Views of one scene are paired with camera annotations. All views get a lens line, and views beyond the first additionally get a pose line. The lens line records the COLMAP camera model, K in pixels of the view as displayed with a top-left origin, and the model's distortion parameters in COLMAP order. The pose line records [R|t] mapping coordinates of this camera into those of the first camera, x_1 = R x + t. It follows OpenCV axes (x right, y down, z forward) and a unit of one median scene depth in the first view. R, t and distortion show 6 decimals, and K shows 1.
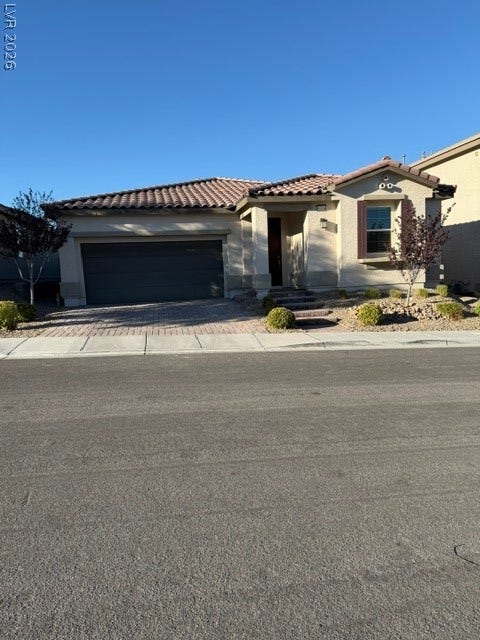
lens RADIAL K [[449.9, 0, 232.0], [0, 449.9, 322.0], [0, 0, 1]] dist [0.051375, -0.069076]
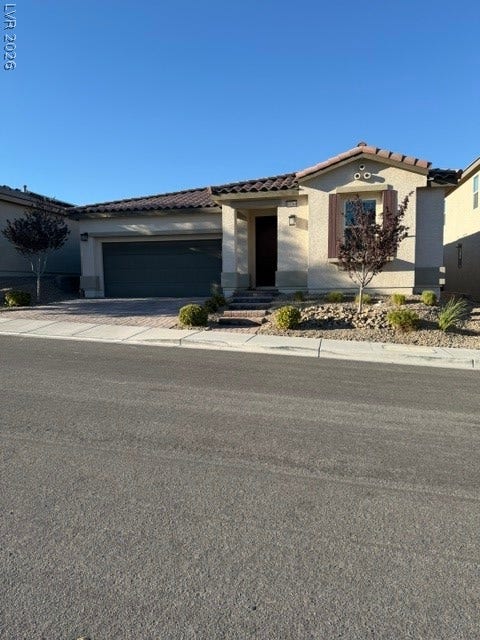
lens RADIAL K [[449.9, 0, 232.0], [0, 449.9, 322.0], [0, 0, 1]] dist [0.051375, -0.069076]
pose [[0.916361, 0.066469, -0.394797, 0.464800], [-0.069364, 0.997567, 0.006953, -0.004902], [0.394299, 0.021014, 0.918742, 0.093443]]
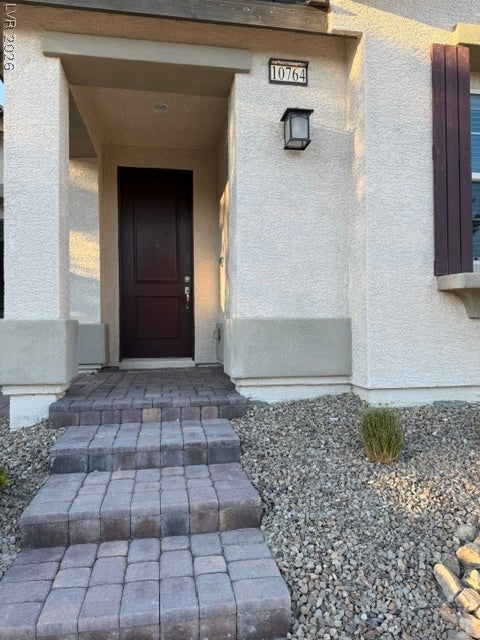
lens RADIAL K [[445.6, 0, 230.4], [0, 445.6, 320.9], [0, 0, 1]] dist [0.122196, -0.226317]
pose [[0.997820, 0.033428, -0.056894, 0.182322], [-0.040564, 0.990777, -0.129286, -0.077001], [0.052047, 0.131312, 0.989974, 0.755985]]
